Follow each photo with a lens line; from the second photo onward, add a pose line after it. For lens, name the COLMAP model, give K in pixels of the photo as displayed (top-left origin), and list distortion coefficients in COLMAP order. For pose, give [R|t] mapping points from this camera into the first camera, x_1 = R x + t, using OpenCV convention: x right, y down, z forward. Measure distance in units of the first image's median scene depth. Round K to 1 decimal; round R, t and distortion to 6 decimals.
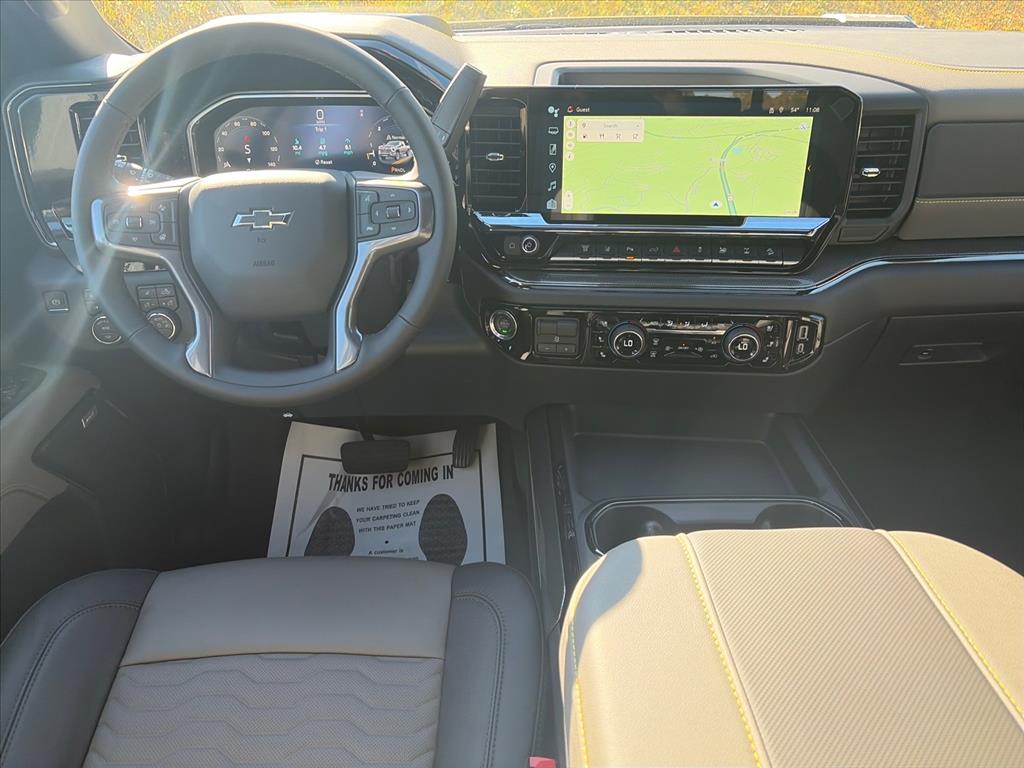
lens RADIAL K [[772.0, 0, 512.0], [0, 772.0, 384.0], [0, 0, 1]] dist [-0.007398, -0.002936]
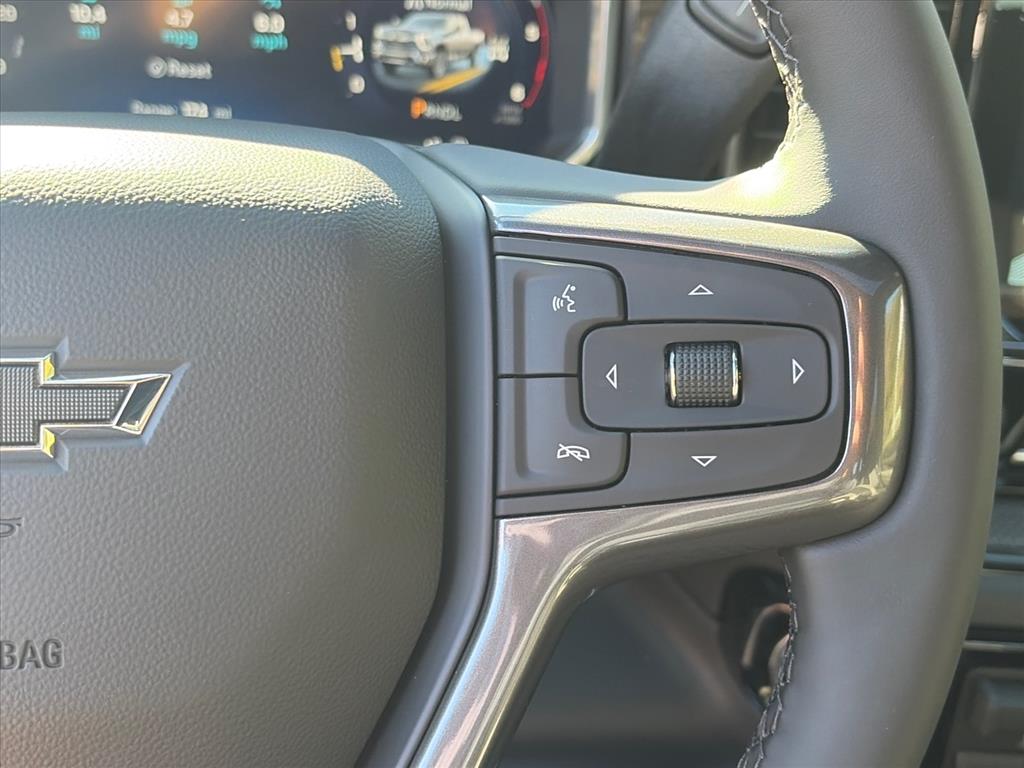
lens RADIAL K [[1314.8, 0, 512.0], [0, 1314.8, 384.0], [0, 0, 1]] dist [0.198224, -0.779774]
pose [[0.992037, 0.033813, 0.121322, -0.179611], [-0.028069, 0.998416, -0.048752, -0.151380], [-0.122778, 0.044959, 0.991415, 0.503725]]
